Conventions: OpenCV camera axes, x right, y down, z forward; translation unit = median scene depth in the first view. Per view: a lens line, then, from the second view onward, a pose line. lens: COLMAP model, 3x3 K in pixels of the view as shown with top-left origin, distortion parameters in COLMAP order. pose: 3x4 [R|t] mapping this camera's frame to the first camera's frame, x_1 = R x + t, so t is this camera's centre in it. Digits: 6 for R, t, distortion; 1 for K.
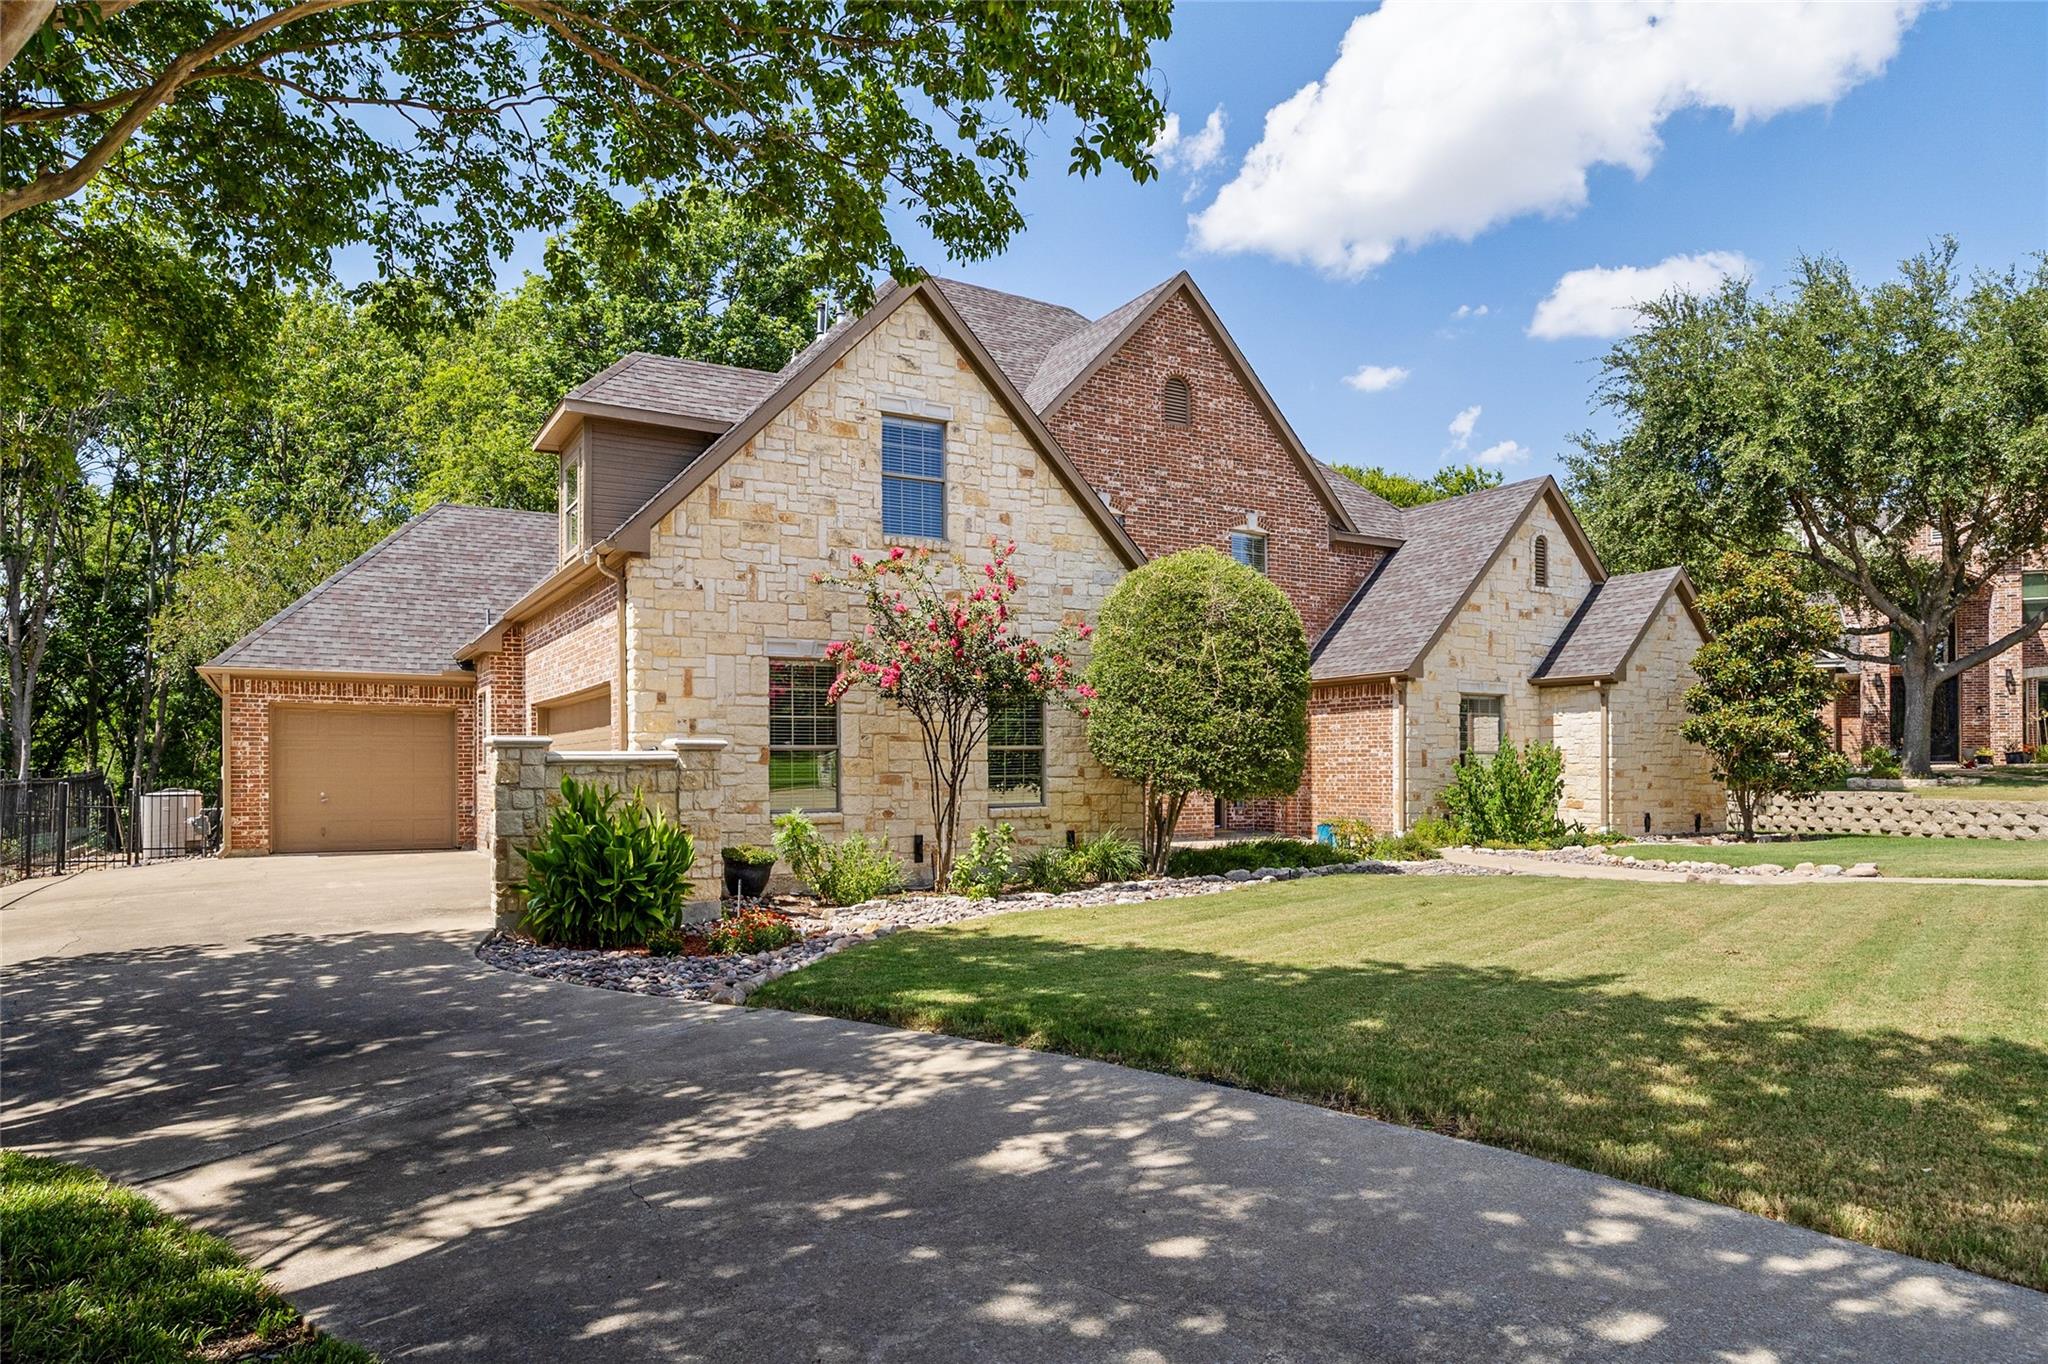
lens RADIAL K [[1233.8, 0, 1023.7], [0, 1233.8, 692.3], [0, 0, 1]] dist [-0.003587, 0.000117]
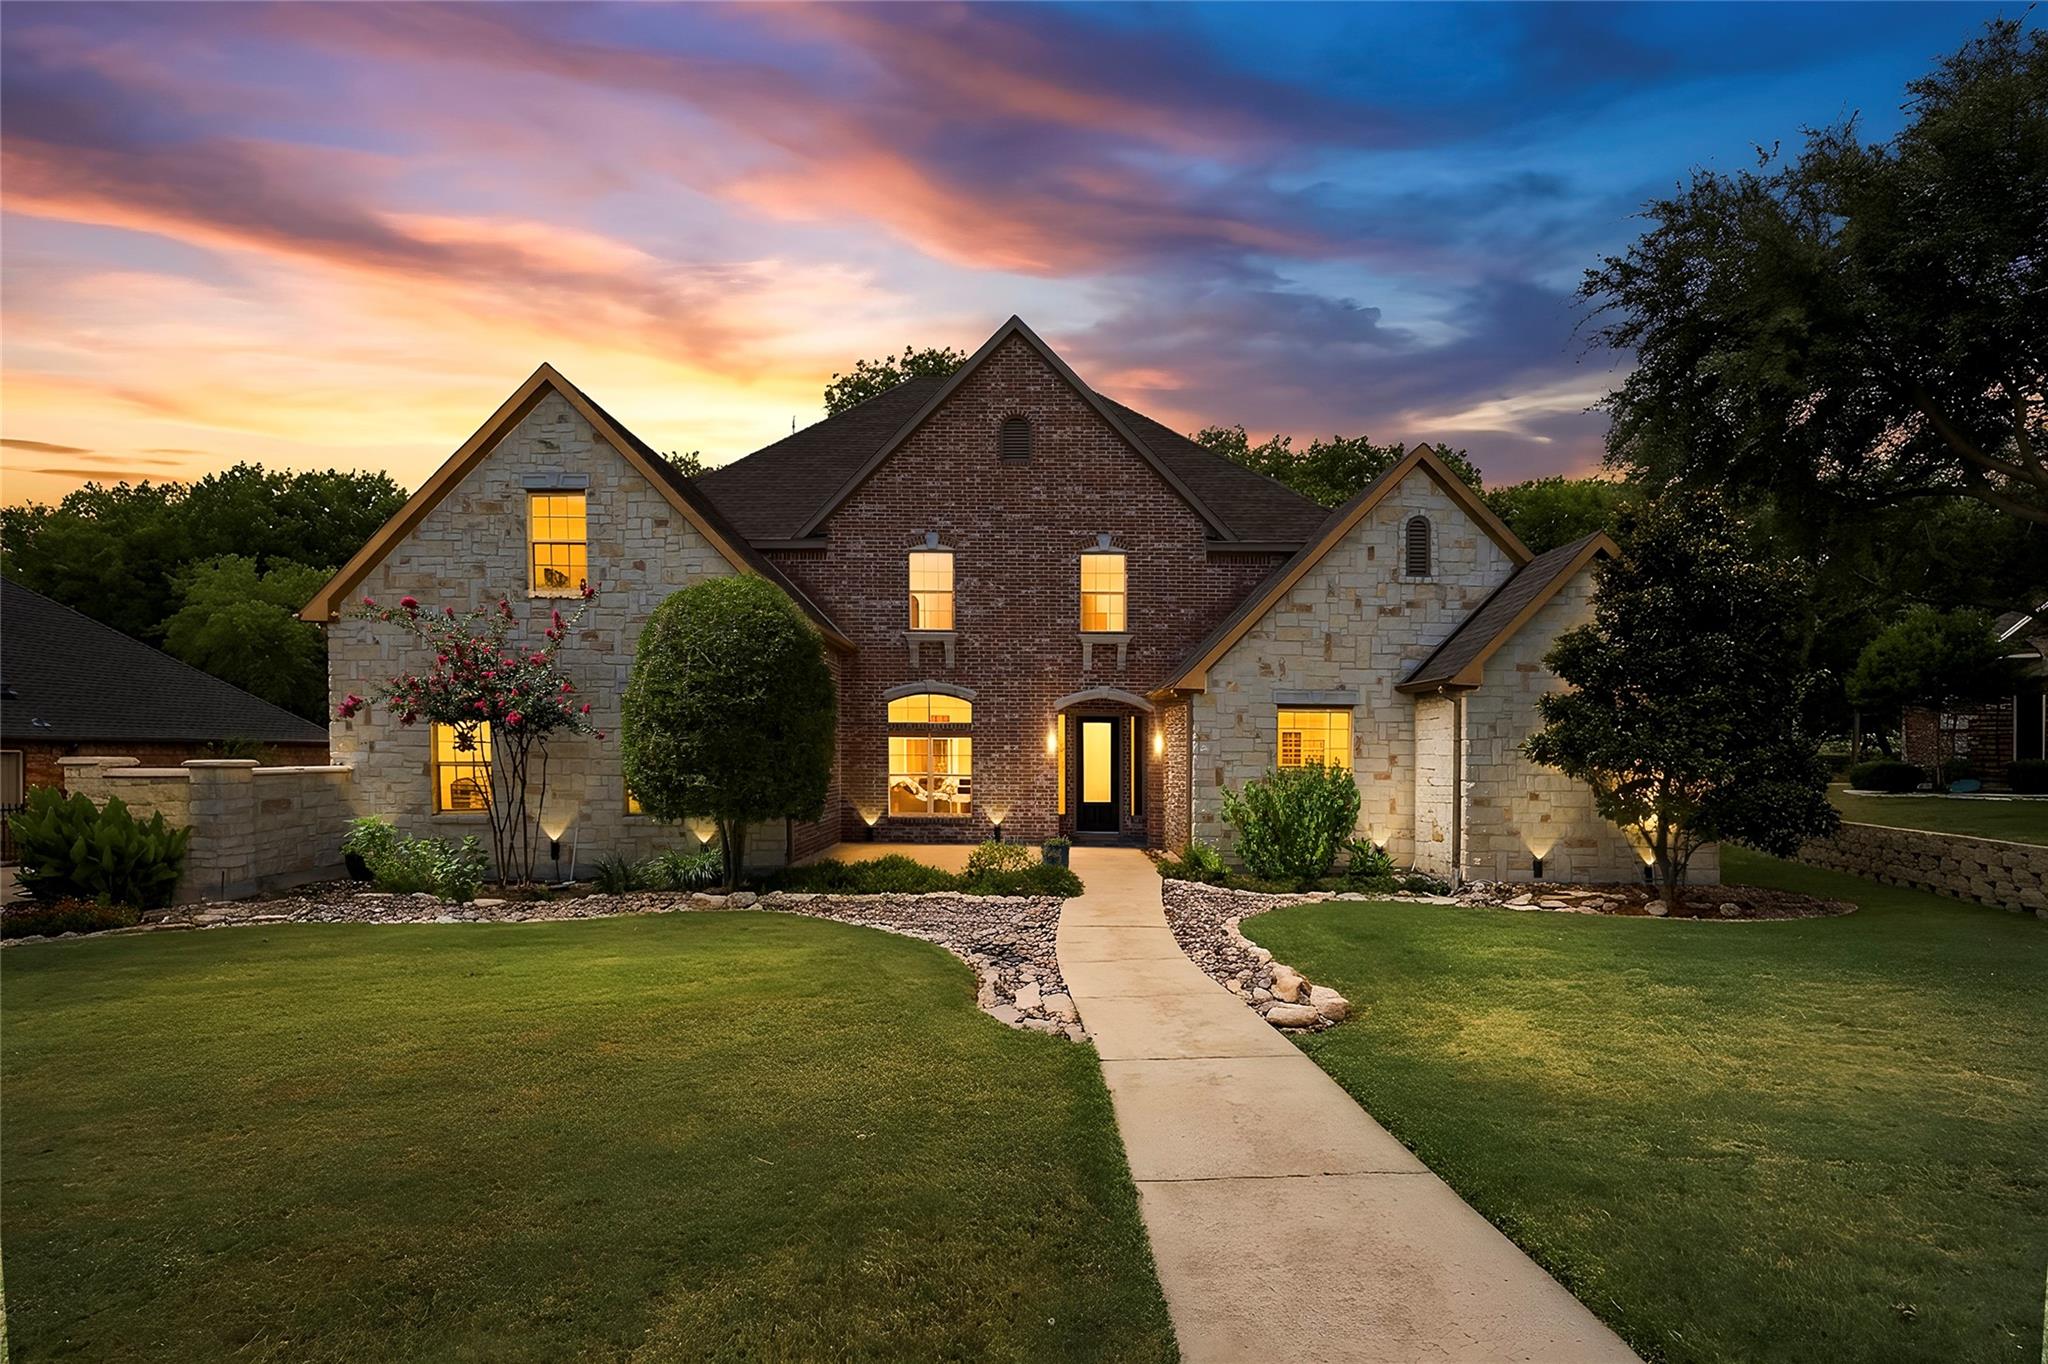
lens RADIAL K [[817.9, 0, 1025.5], [0, 817.9, 712.3], [0, 0, 1]] dist [-0.000002, -0.000014]
pose [[0.852436, -0.014674, -0.522625, 0.498345], [0.019707, 0.999797, 0.004073, 0.000316], [0.522459, -0.013771, 0.852553, 0.387784]]
